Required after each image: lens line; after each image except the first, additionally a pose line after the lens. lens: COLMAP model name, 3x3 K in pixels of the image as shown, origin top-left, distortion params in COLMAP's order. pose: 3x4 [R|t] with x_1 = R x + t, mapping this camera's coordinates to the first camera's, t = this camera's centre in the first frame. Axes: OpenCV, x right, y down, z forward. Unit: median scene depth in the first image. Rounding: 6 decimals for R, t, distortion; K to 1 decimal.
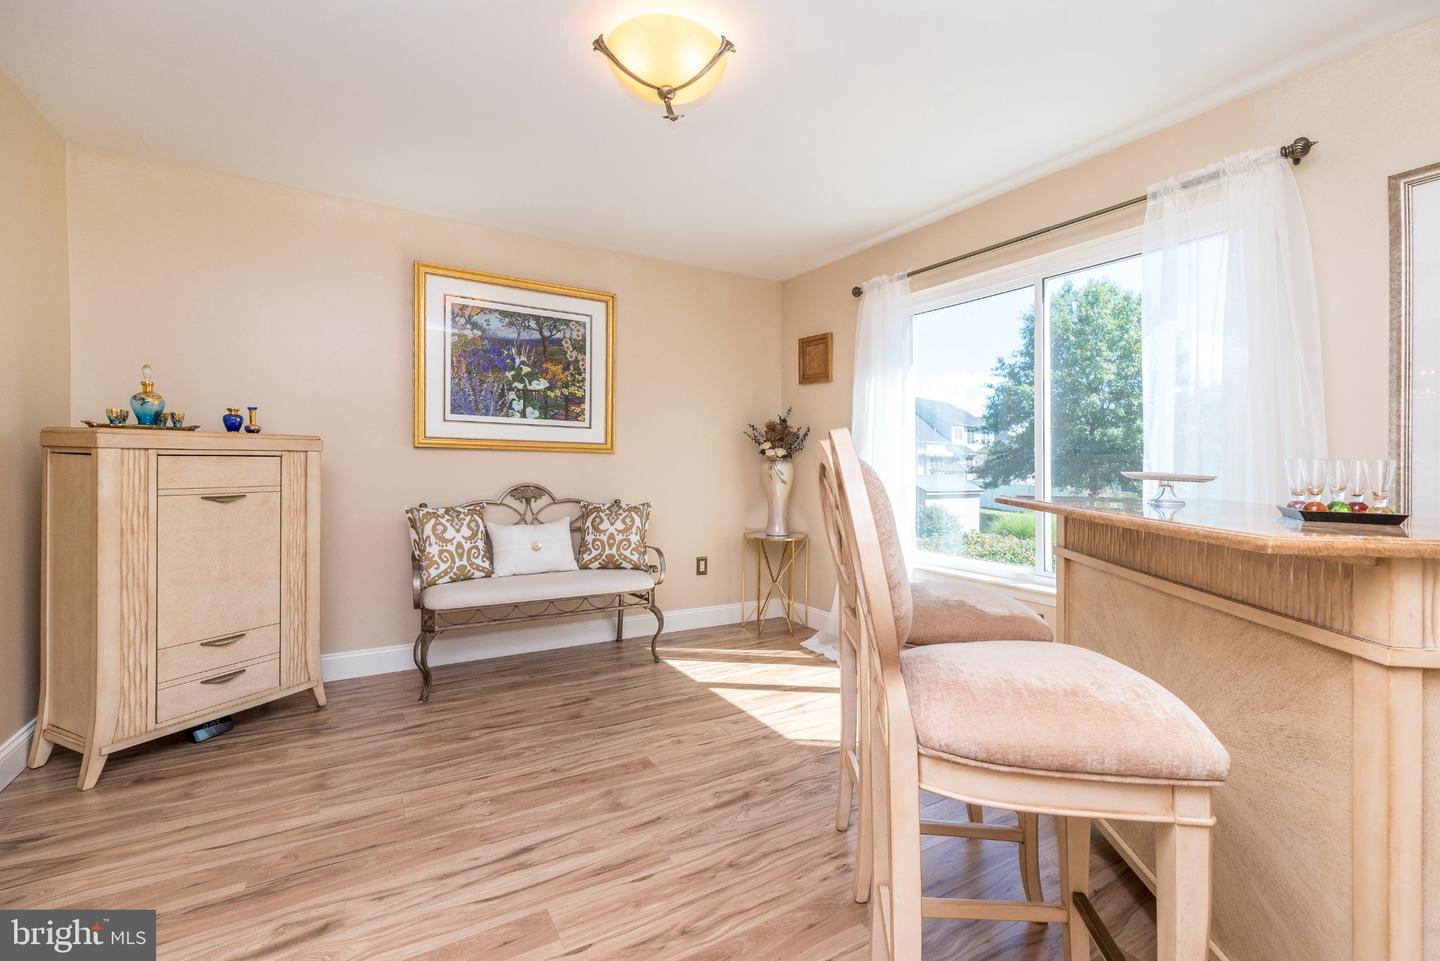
lens RADIAL K [[631.9, 0, 719.5], [0, 631.9, 458.8], [0, 0, 1]] dist [0.001321, 0.000160]
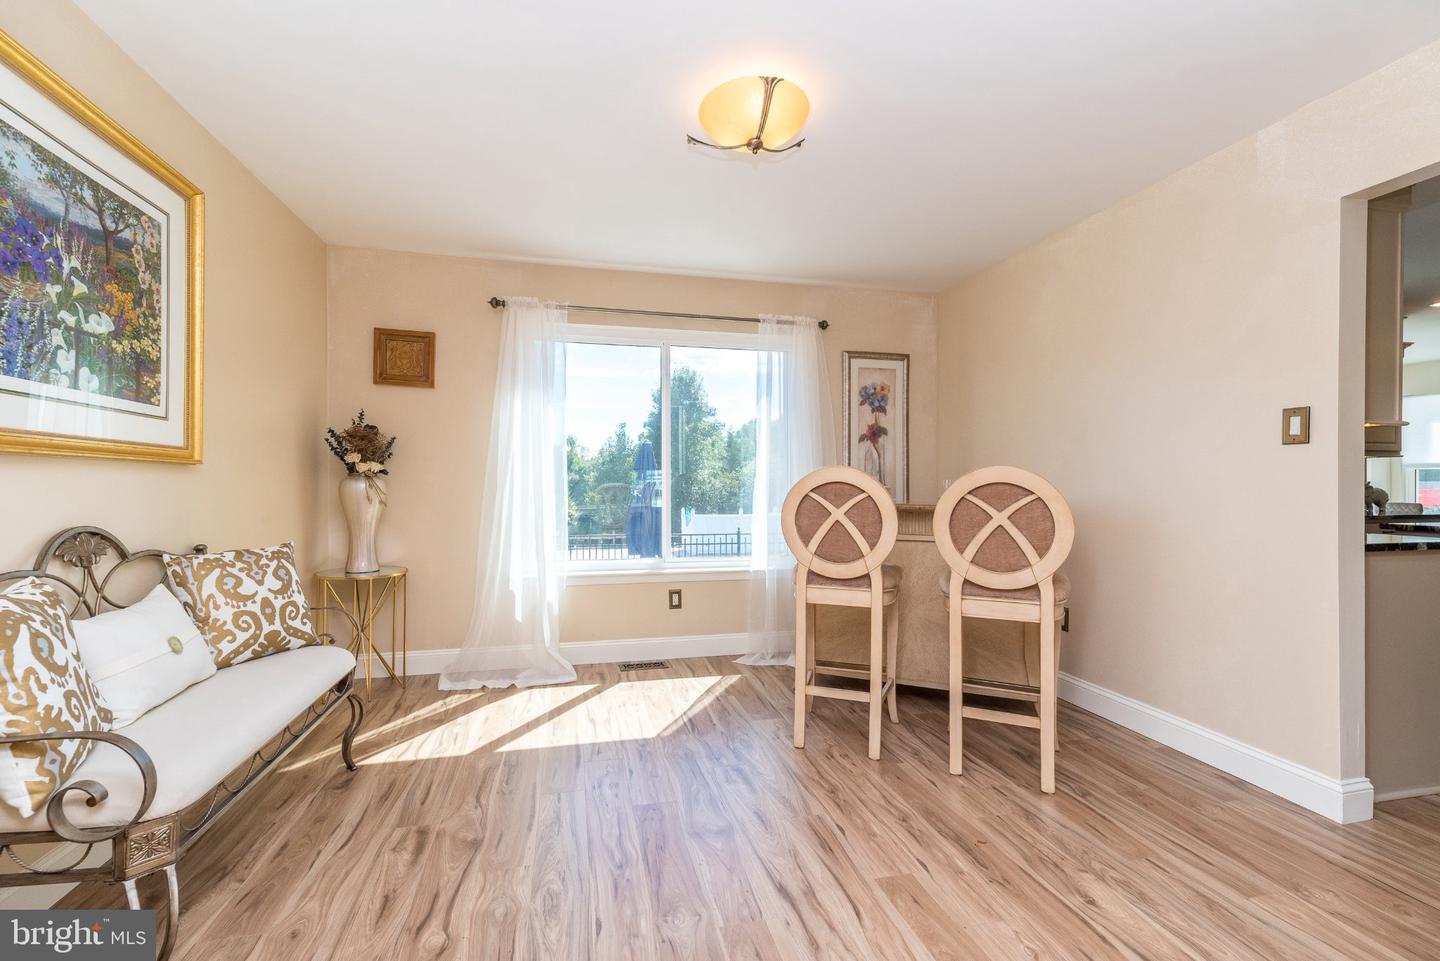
lens RADIAL K [[630.2, 0, 721.2], [0, 630.2, 467.1], [0, 0, 1]] dist [0.011807, -0.000083]
pose [[0.298947, 0.013705, 0.954171, -0.622697], [-0.007754, 0.999899, -0.011933, -0.004105], [-0.954238, -0.003831, 0.299023, 0.397569]]
